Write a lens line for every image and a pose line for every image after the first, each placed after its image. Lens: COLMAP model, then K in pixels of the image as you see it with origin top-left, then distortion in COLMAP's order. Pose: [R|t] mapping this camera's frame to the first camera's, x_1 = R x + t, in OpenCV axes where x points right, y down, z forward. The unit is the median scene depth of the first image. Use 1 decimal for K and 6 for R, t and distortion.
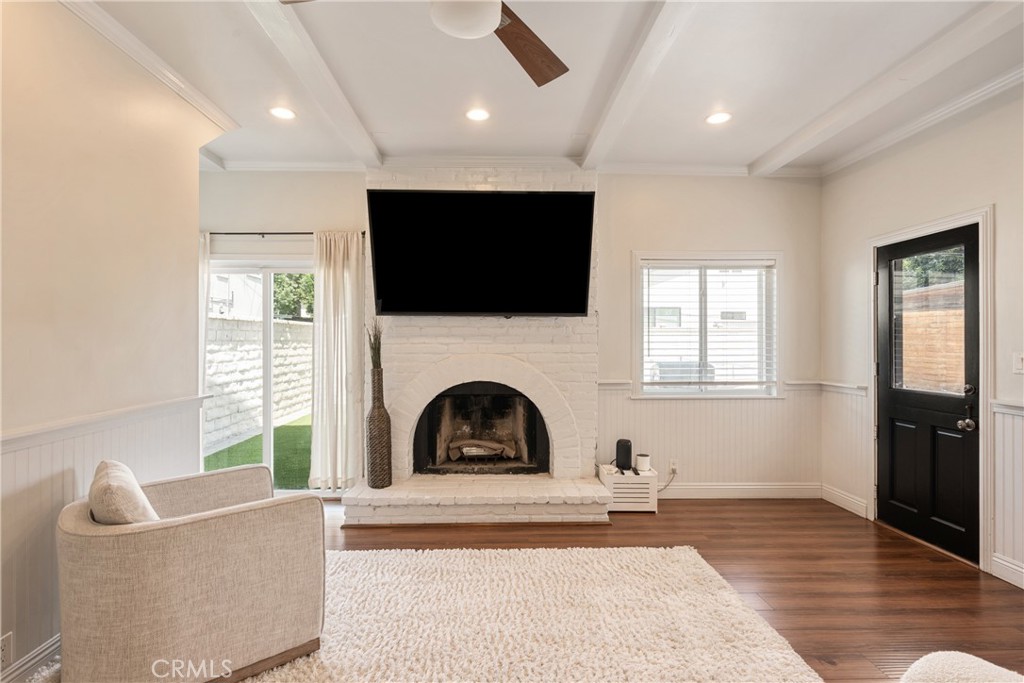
lens RADIAL K [[512.4, 0, 512.7], [0, 512.4, 341.0], [0, 0, 1]] dist [0.001609, 0.000584]
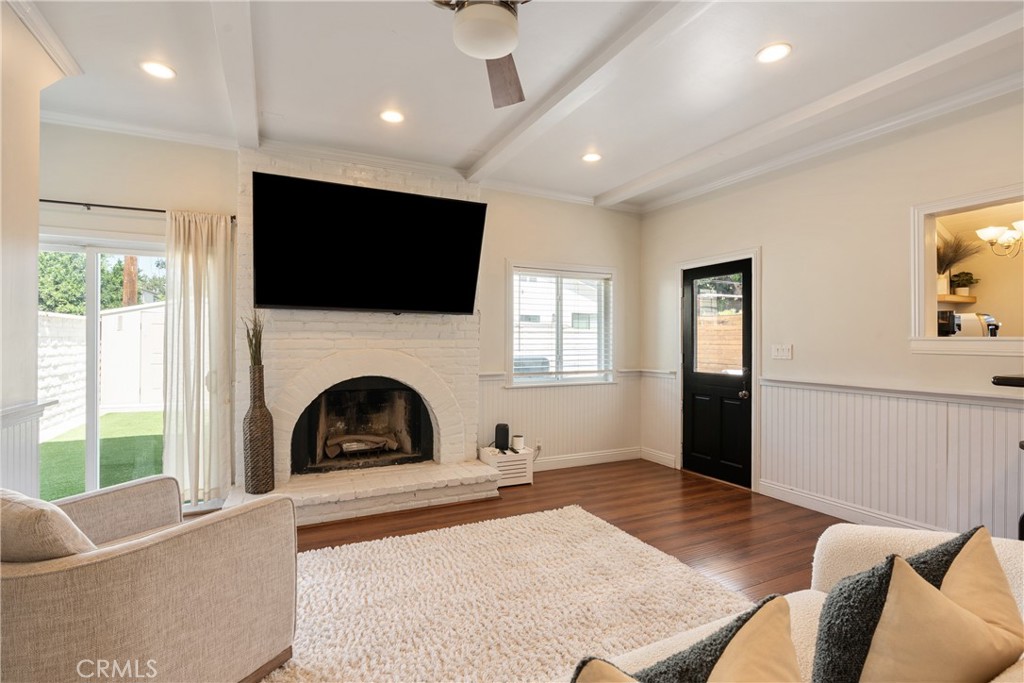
lens RADIAL K [[478.6, 0, 526.5], [0, 478.6, 340.1], [0, 0, 1]] dist [-0.004186, 0.000491]
pose [[0.909442, 0.003330, 0.415817, -0.175027], [-0.003164, 0.999994, -0.001090, 0.007025], [-0.415818, -0.000324, 0.909448, 0.009115]]
